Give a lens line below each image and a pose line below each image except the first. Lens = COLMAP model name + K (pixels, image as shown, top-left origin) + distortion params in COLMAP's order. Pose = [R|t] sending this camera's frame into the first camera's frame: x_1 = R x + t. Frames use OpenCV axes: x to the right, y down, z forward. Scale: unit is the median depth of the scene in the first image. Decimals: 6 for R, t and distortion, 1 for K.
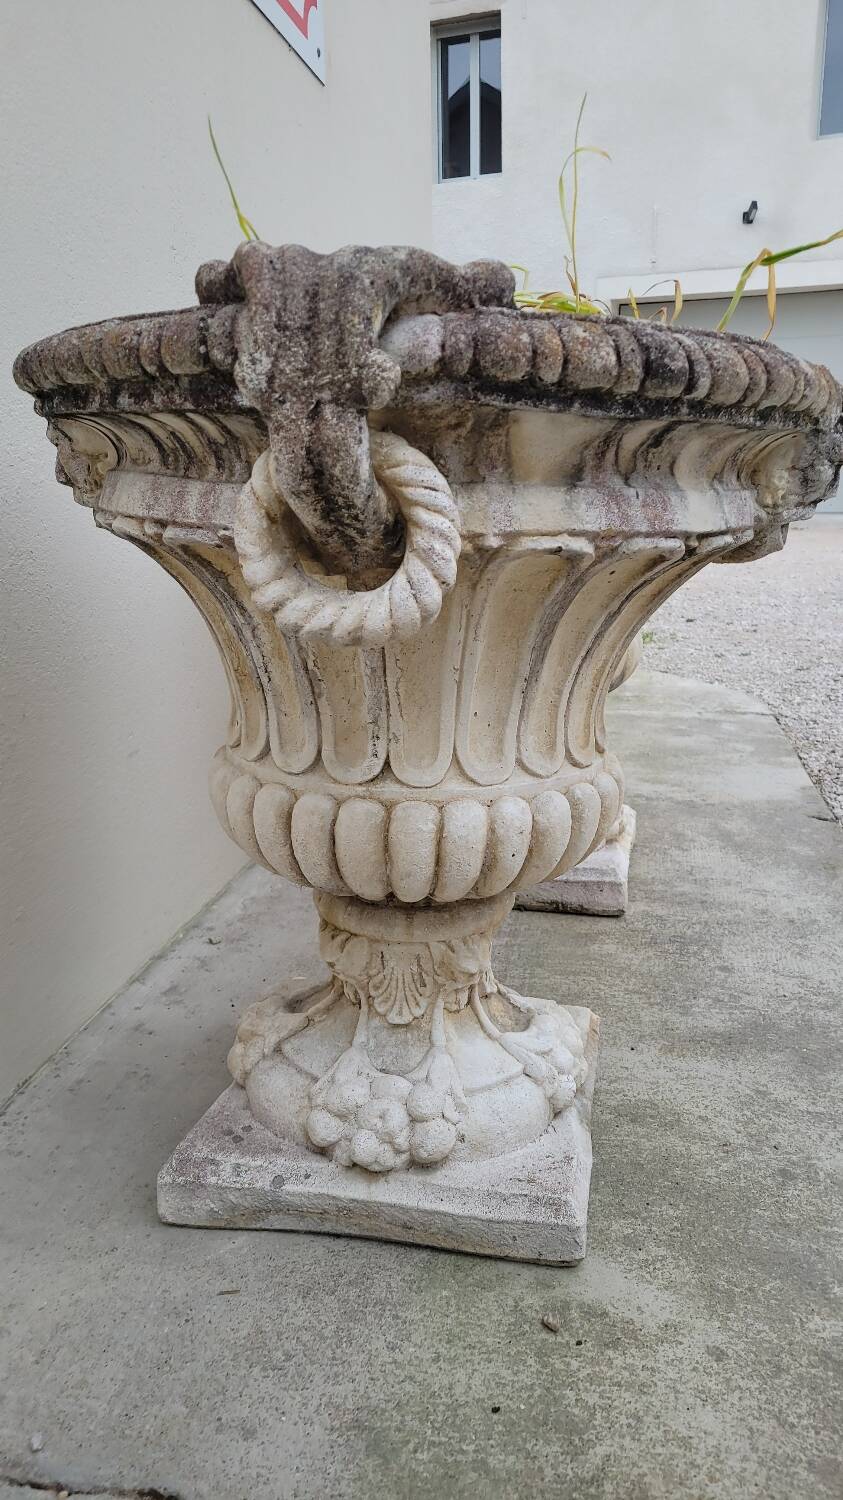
lens RADIAL K [[1124.2, 0, 419.0], [0, 1124.2, 733.2], [0, 0, 1]] dist [0.041566, -0.008400]
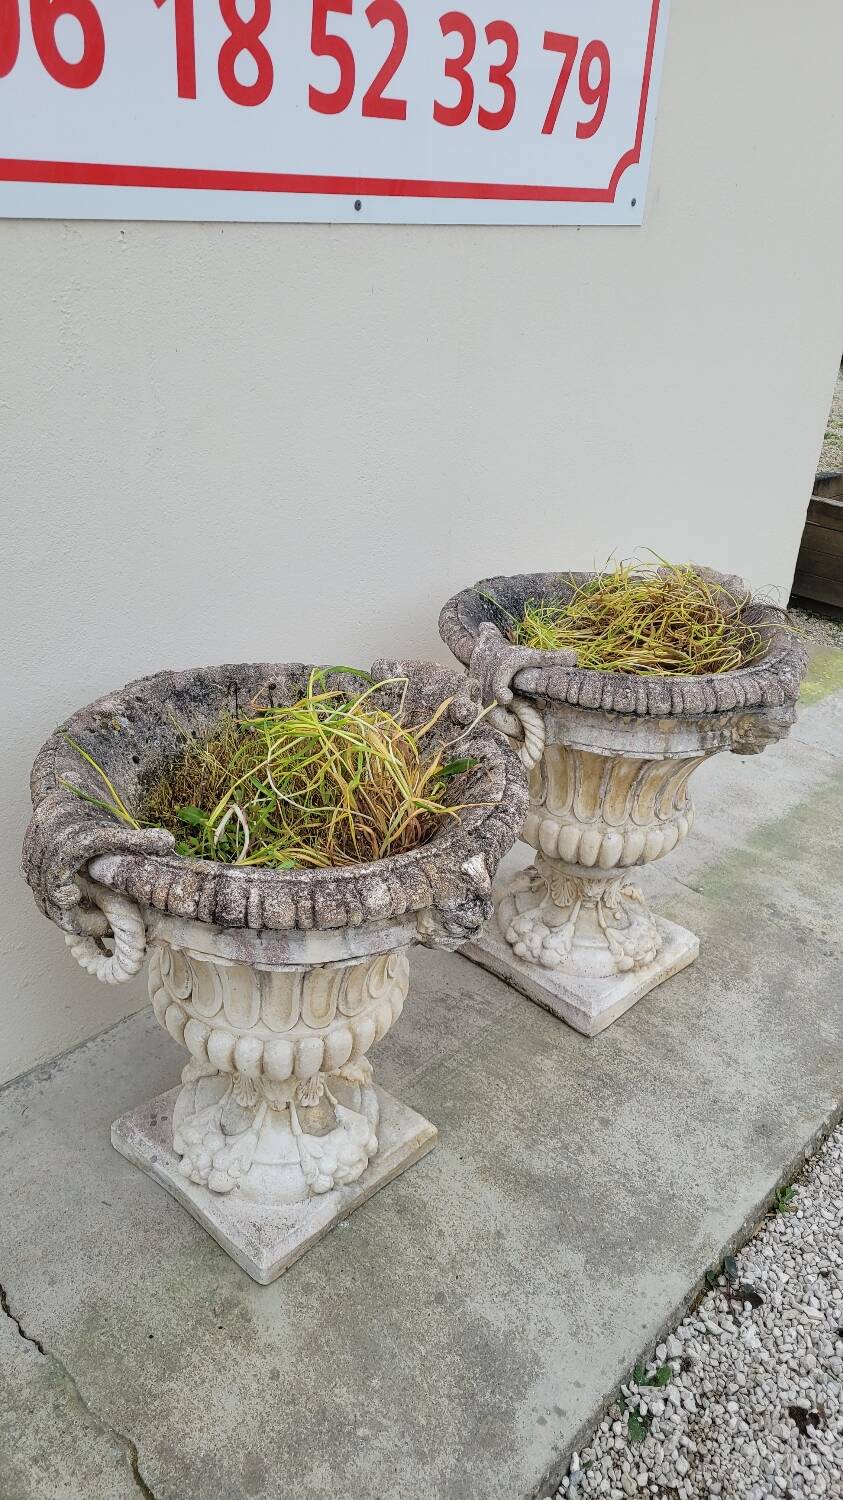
lens RADIAL K [[1117.1, 0, 421.1], [0, 1117.1, 723.8], [0, 0, 1]] dist [0.038744, -0.001164]
pose [[0.844201, 0.287616, -0.452329, 0.785923], [-0.186656, 0.948776, 0.254920, -0.738519], [0.502478, -0.130774, 0.854643, -0.204223]]
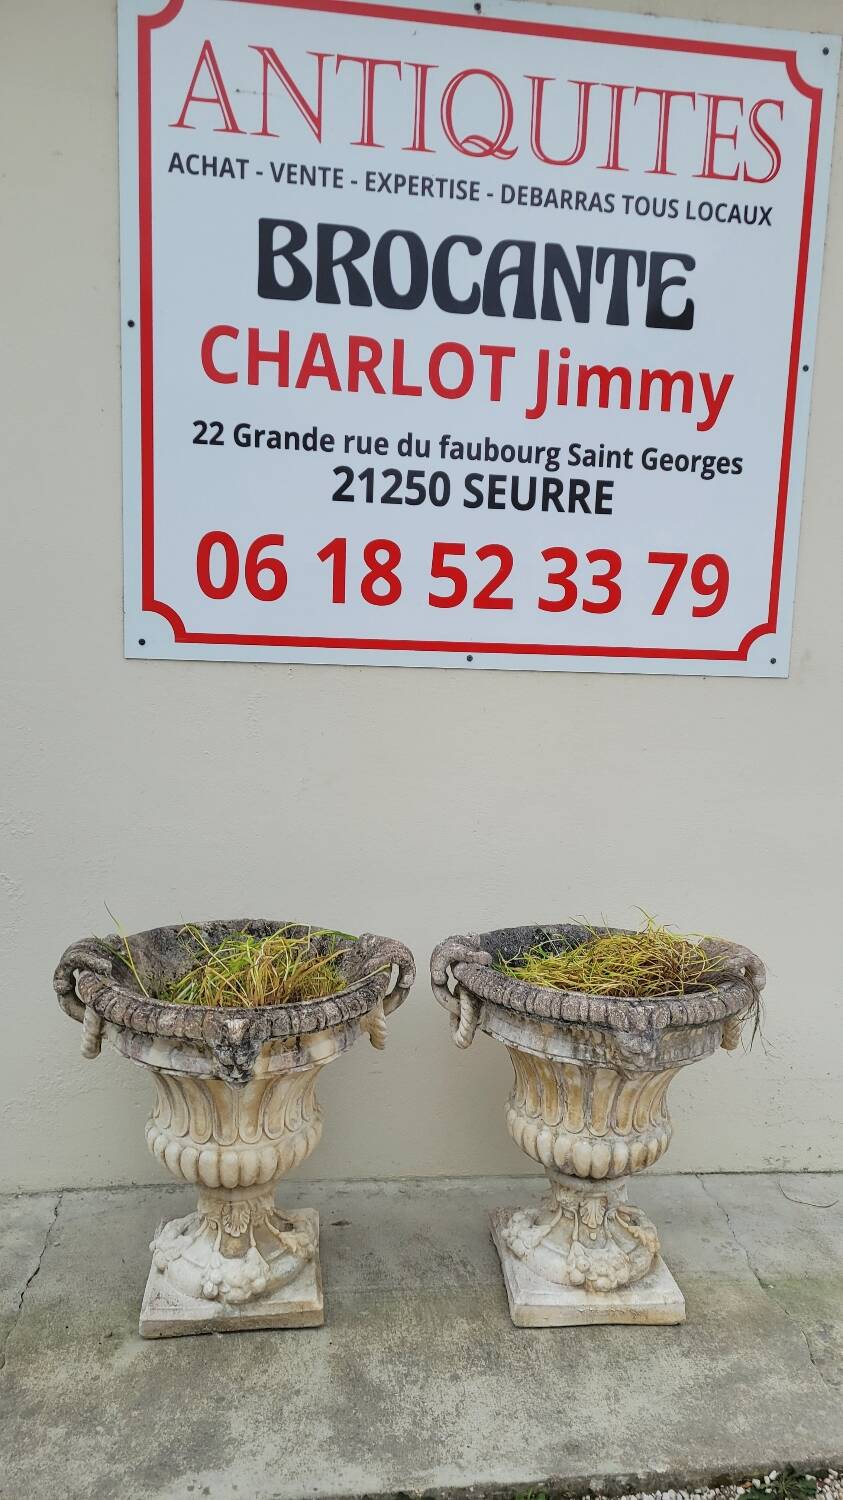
lens RADIAL K [[1103.4, 0, 446.0], [0, 1103.4, 755.7], [0, 0, 1]] dist [0.049605, -0.006041]
pose [[0.319812, 0.137183, -0.937497, 2.210598], [-0.261447, 0.963824, 0.051847, -0.936154], [0.910695, 0.228524, 0.344109, 0.435690]]
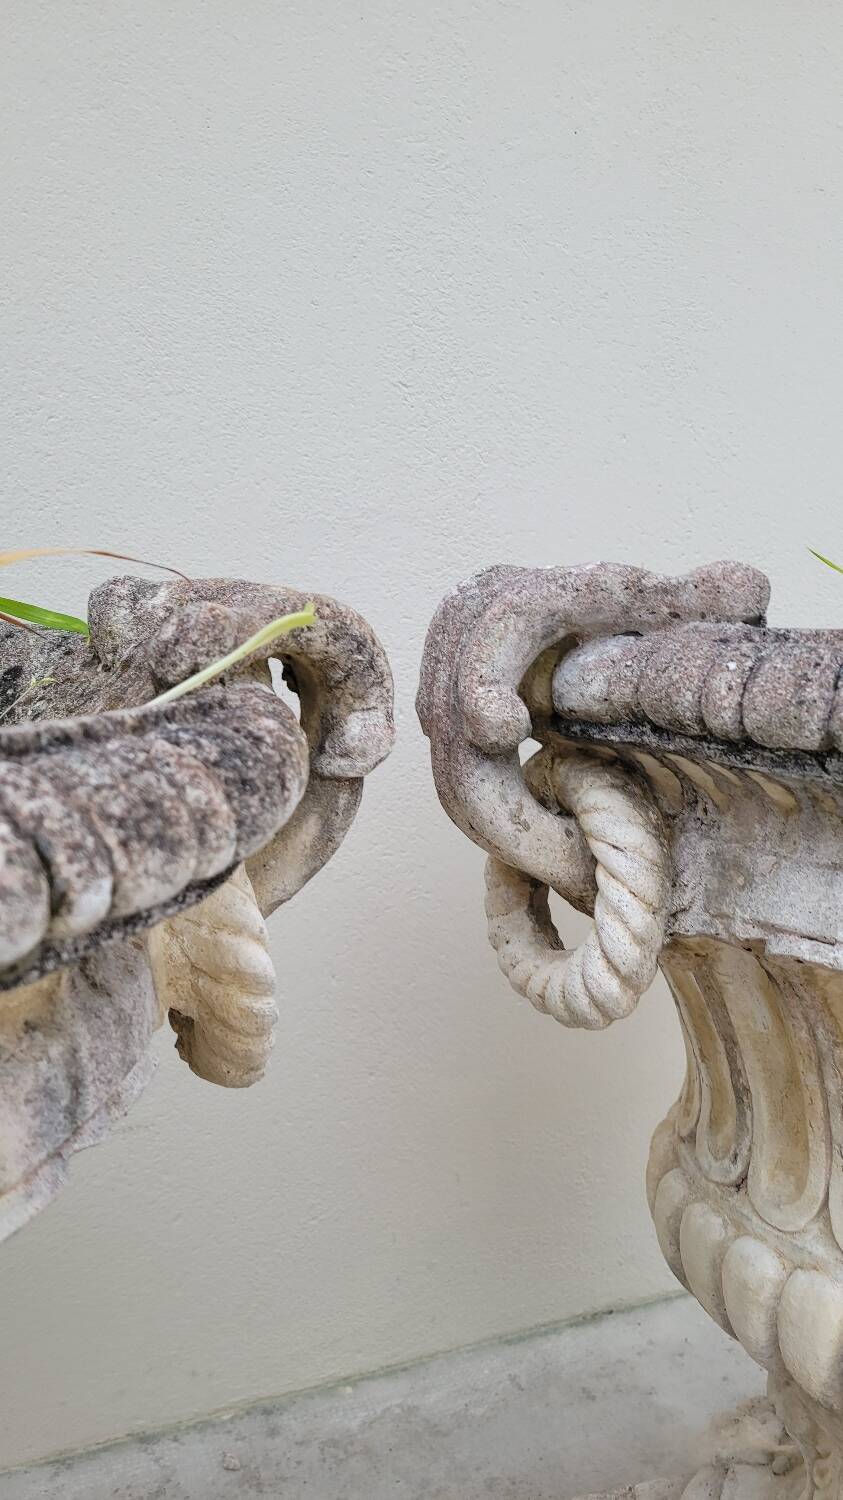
lens RADIAL K [[1123.2, 0, 429.9], [0, 1123.2, 762.0], [0, 0, 1]] dist [0.044380, -0.024075]
pose [[0.579884, 0.149220, -0.800917, 0.496349], [-0.216607, 0.975939, 0.025000, -0.355290], [0.785376, 0.158987, 0.598254, 1.001452]]
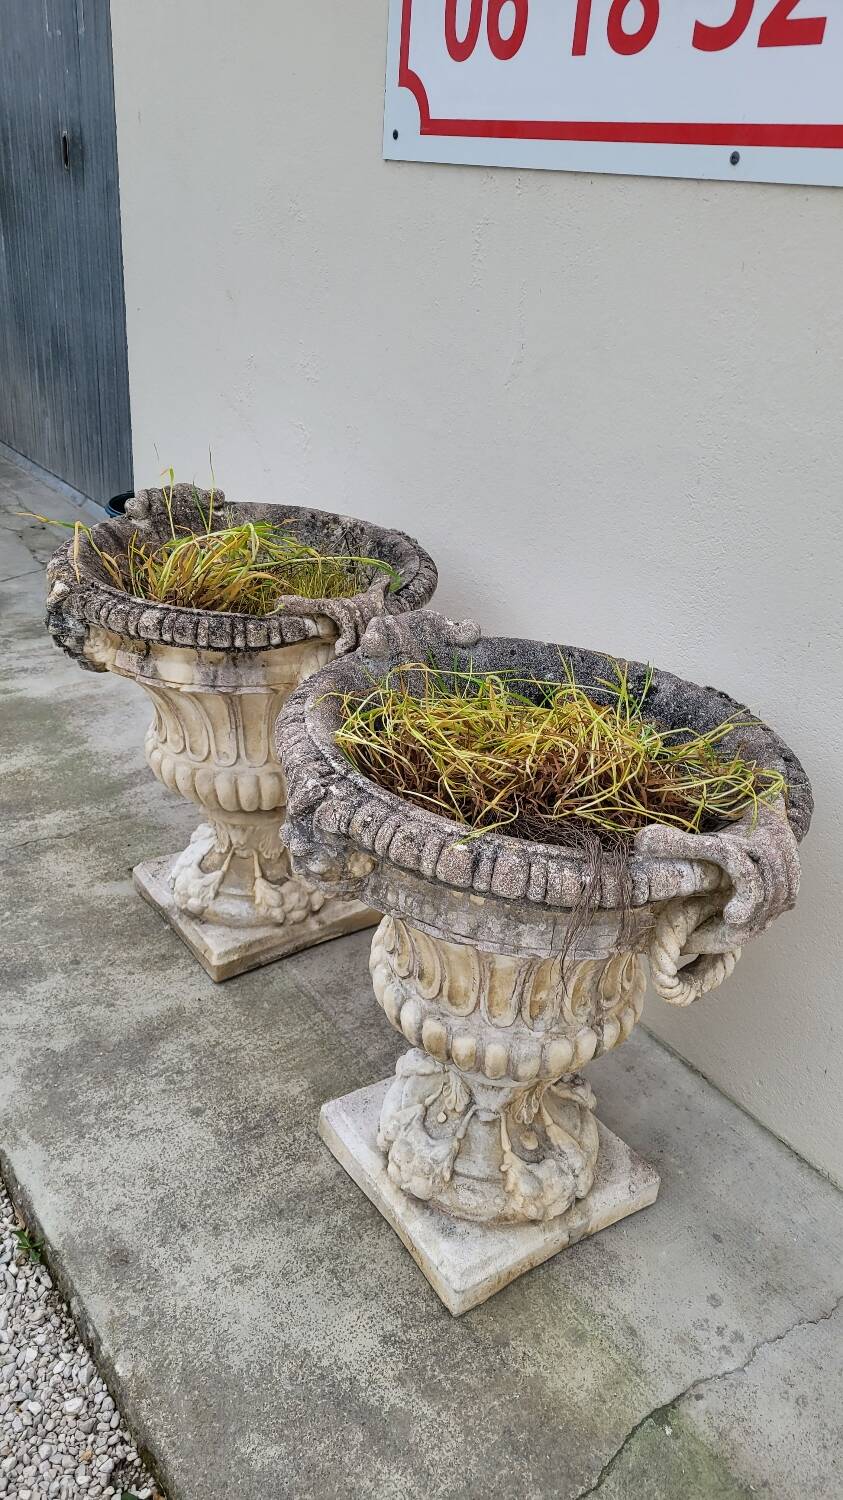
lens RADIAL K [[1119.0, 0, 450.9], [0, 1119.0, 750.1], [0, 0, 1]] dist [0.041581, -0.028709]
pose [[-0.670361, 0.294483, -0.681099, 1.131724], [-0.242845, 0.780267, 0.576376, -1.197571], [0.701172, 0.551782, -0.451547, 2.184182]]
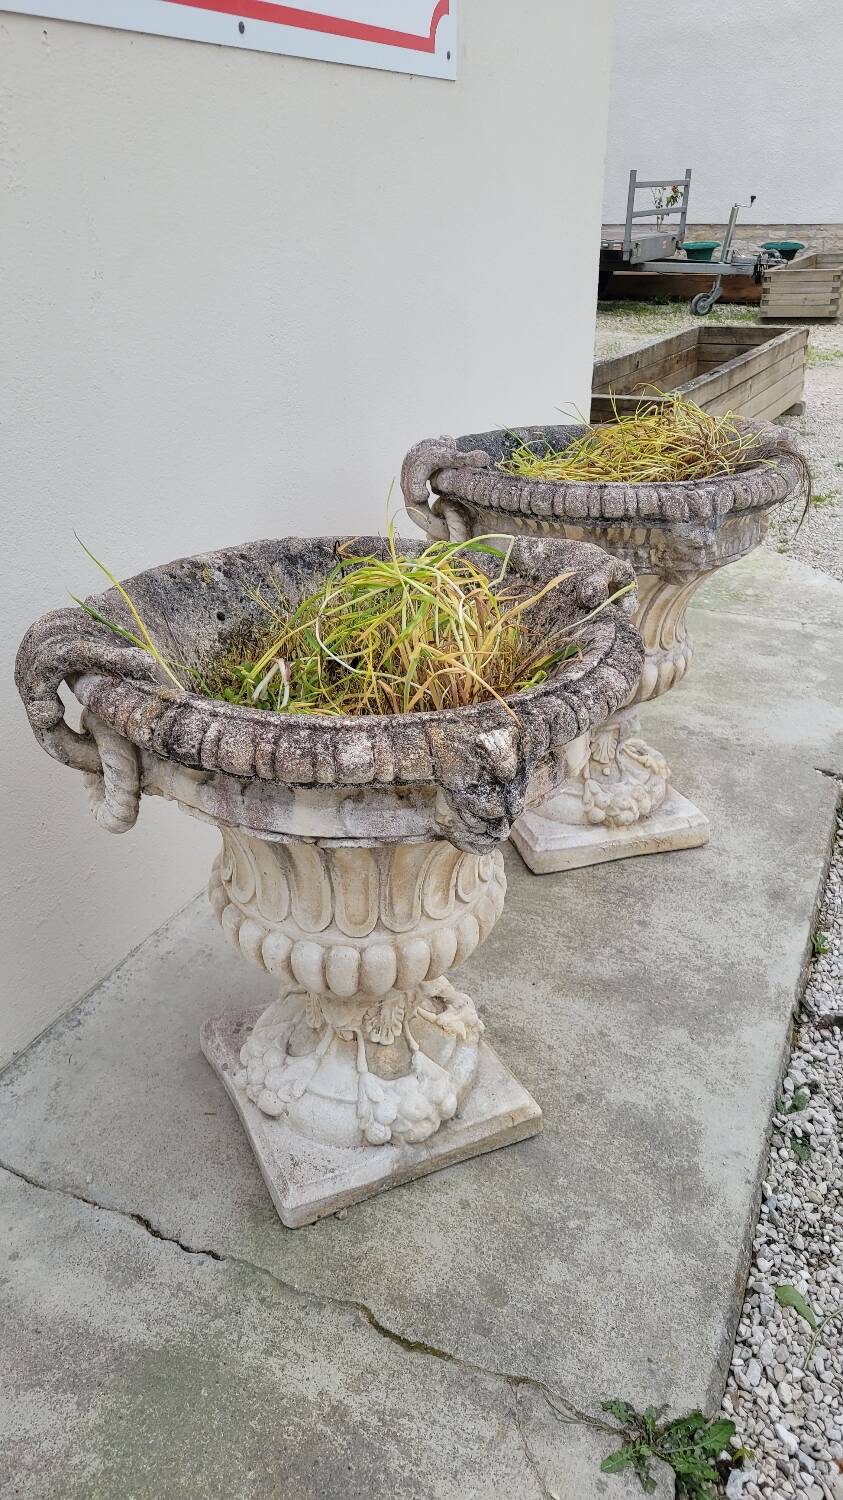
lens RADIAL K [[1124.2, 0, 419.0], [0, 1124.2, 733.2], [0, 0, 1]] dist [0.041566, -0.008400]
pose [[0.590950, 0.359447, -0.722202, 0.985267], [-0.190834, 0.932125, 0.307775, -0.574274], [0.783812, -0.044059, 0.619434, 0.213938]]
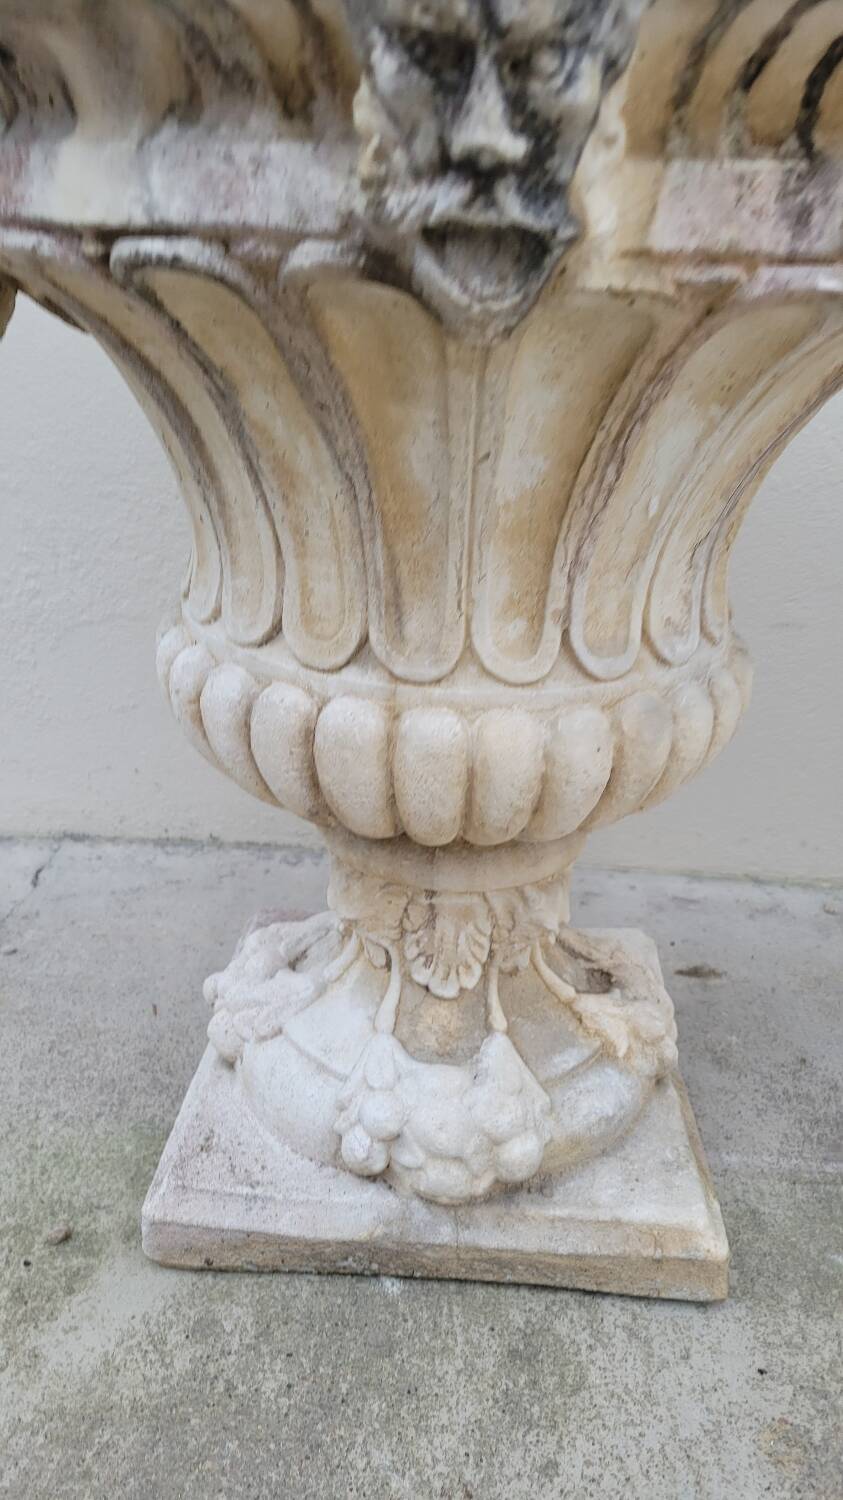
lens RADIAL K [[1123.2, 0, 429.9], [0, 1123.2, 762.0], [0, 0, 1]] dist [0.044380, -0.024075]
pose [[0.135932, 0.380356, -0.914796, 0.675576], [-0.267400, 0.903183, 0.335794, -0.135749], [0.953950, 0.198971, 0.224479, 0.851249]]
